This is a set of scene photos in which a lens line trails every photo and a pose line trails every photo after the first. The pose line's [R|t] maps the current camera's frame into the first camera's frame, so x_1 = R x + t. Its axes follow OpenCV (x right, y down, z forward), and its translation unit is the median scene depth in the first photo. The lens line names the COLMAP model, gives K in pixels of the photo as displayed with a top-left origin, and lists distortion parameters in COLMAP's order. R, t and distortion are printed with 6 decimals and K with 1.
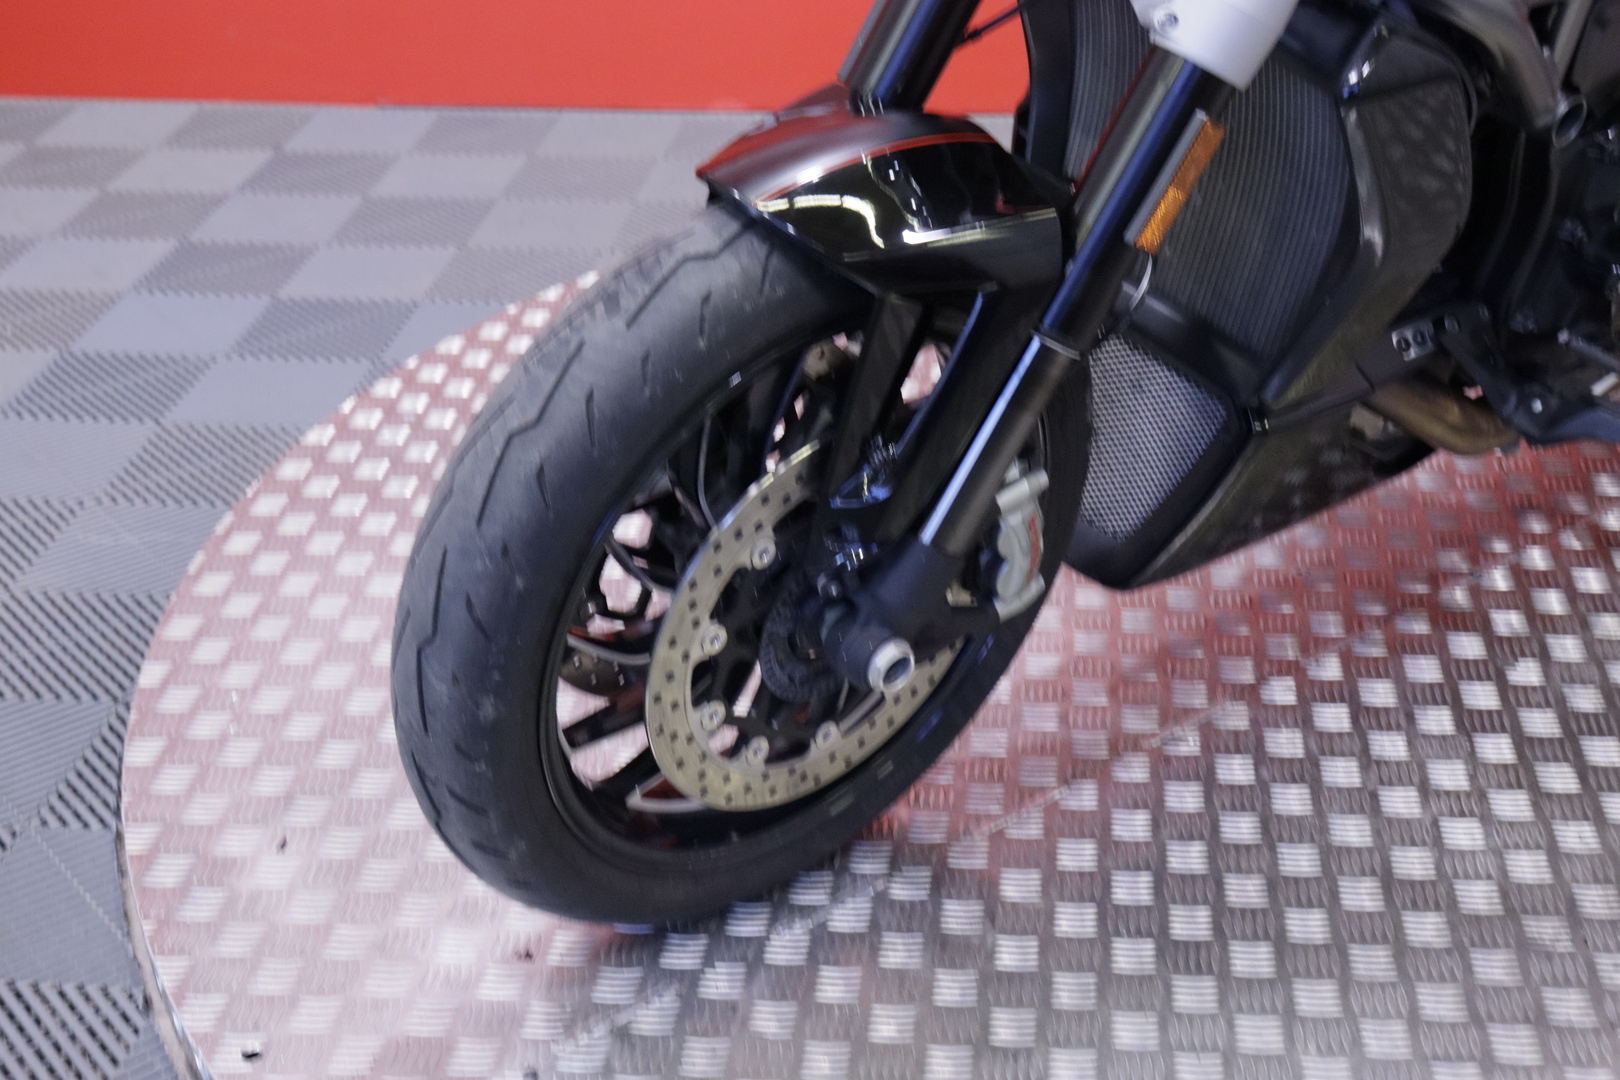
lens RADIAL K [[2340.7, 0, 784.4], [0, 2340.7, 537.6], [0, 0, 1]] dist [0.084342, -0.030656]
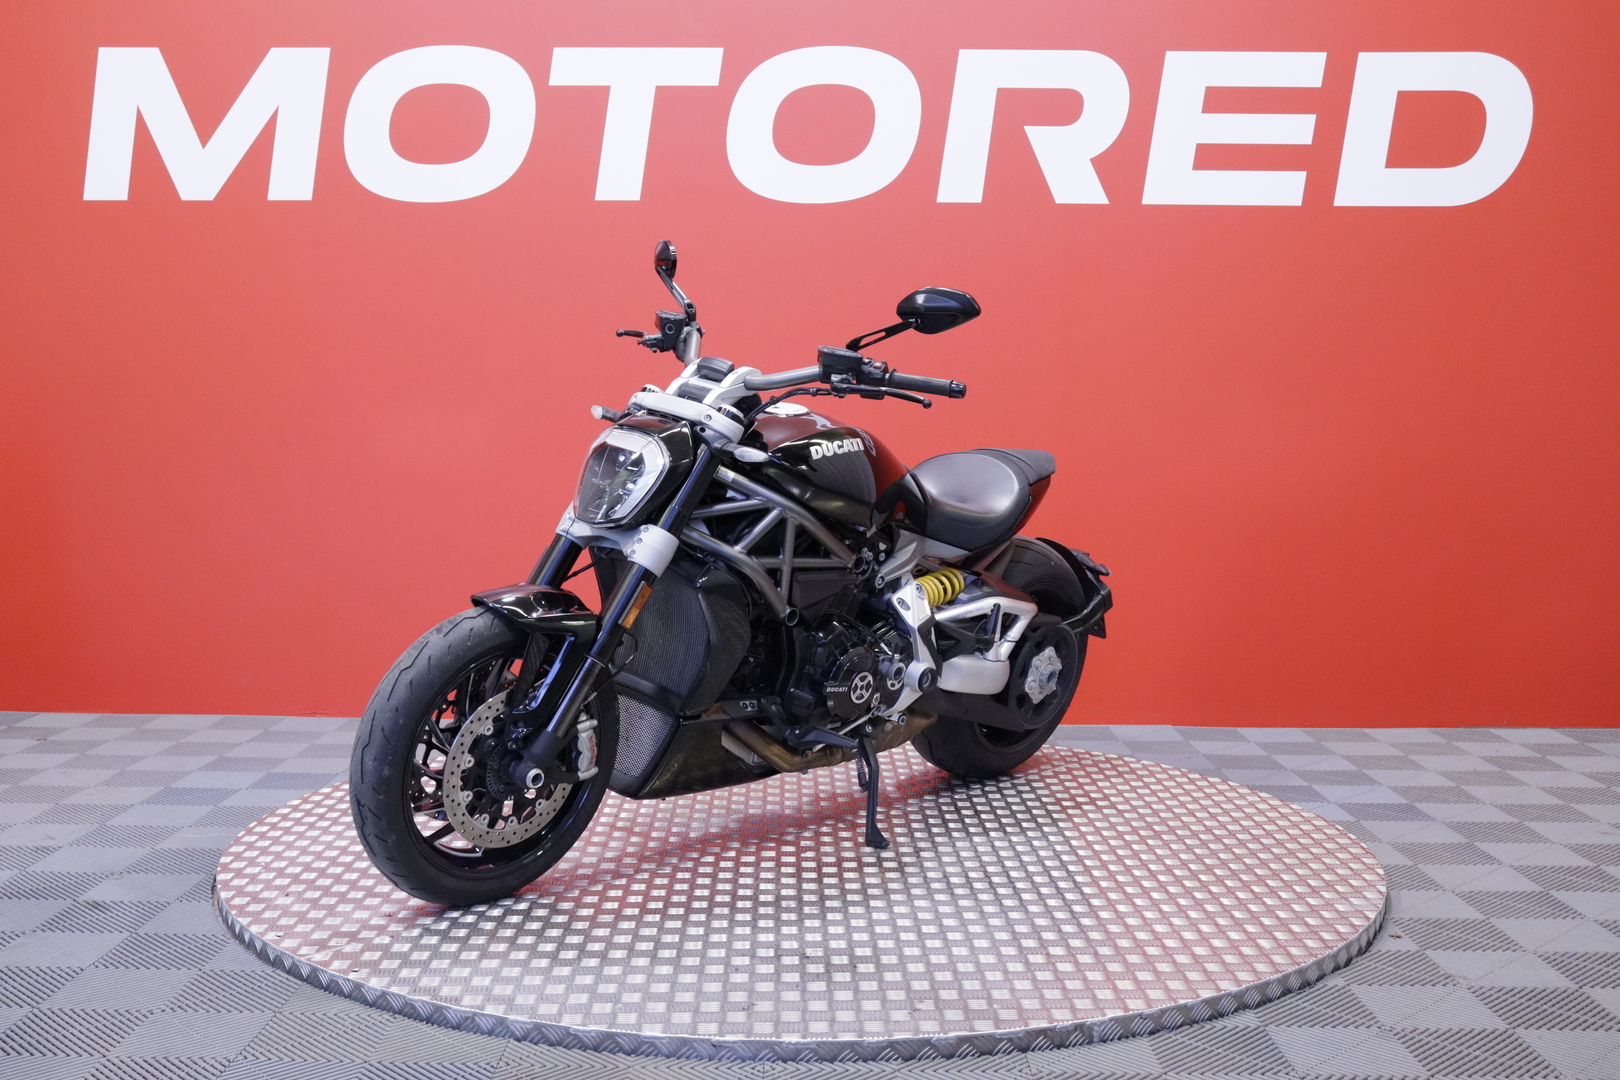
lens RADIAL K [[1695.1, 0, 810.0], [0, 1695.1, 540.0], [0, 0, 1]] dist [-0.073606, 0.018466]
pose [[0.989223, 0.026958, 0.143913, 0.069396], [0.032269, 0.918593, -0.393886, 0.567045], [-0.142816, 0.394285, 0.907823, -0.907157]]
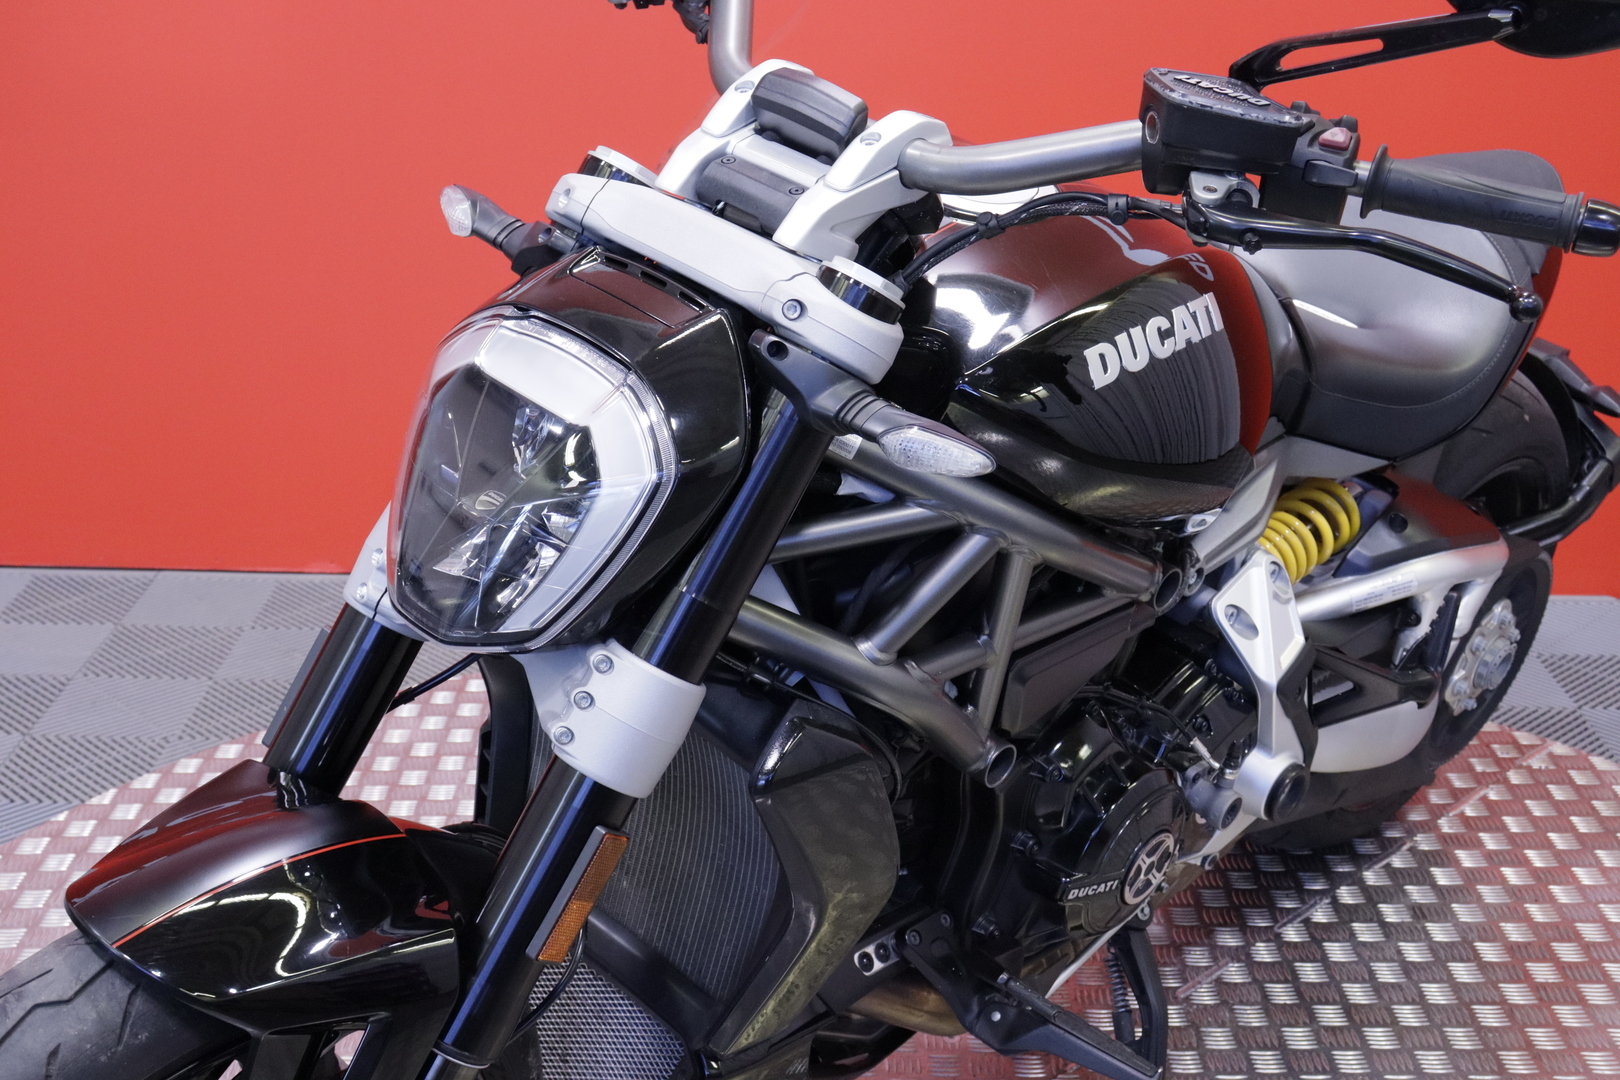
lens RADIAL K [[2127.3, 0, 810.0], [0, 2127.3, 540.0], [0, 0, 1]] dist [-0.013009, 0.300420]
pose [[0.989436, -0.001417, 0.144960, 0.123952], [0.020288, 0.991465, -0.128785, -0.167740], [-0.143541, 0.130366, 0.981020, 0.095413]]
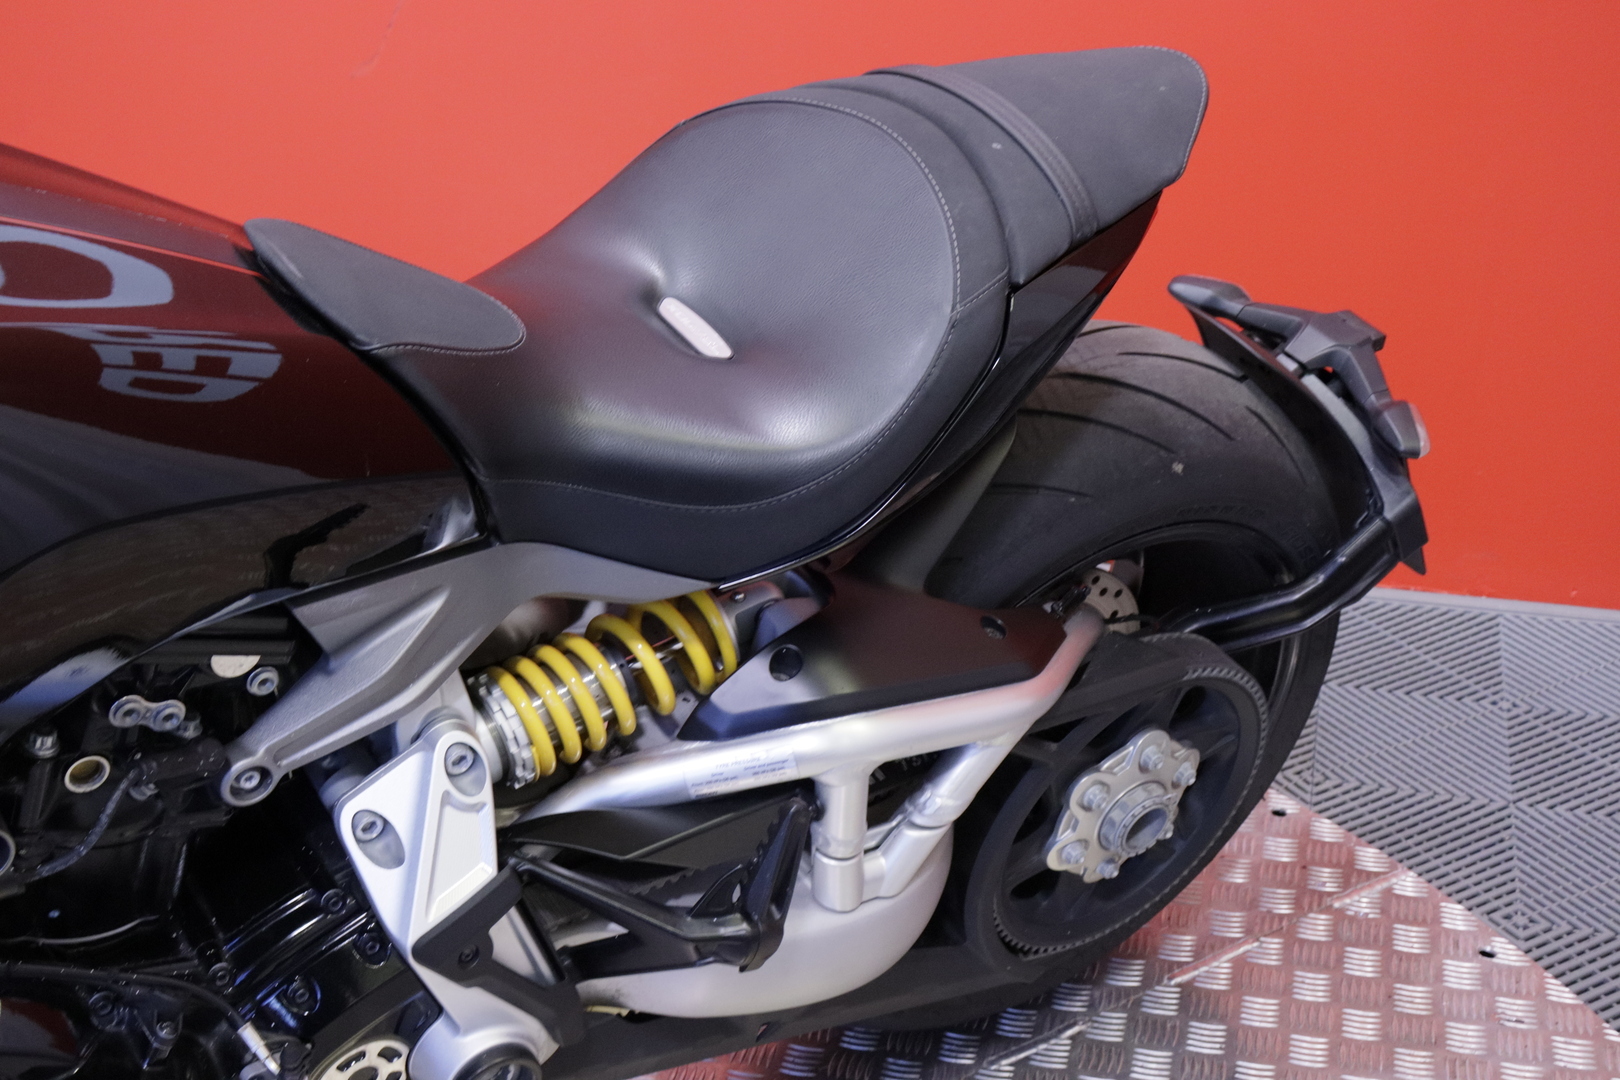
lens RADIAL K [[2127.3, 0, 810.0], [0, 2127.3, 540.0], [0, 0, 1]] dist [-0.013009, 0.300420]
pose [[0.994110, 0.061221, -0.089428, 0.751319], [-0.062154, 0.998037, -0.007677, -0.381321], [0.088782, 0.013190, 0.995964, 0.497537]]
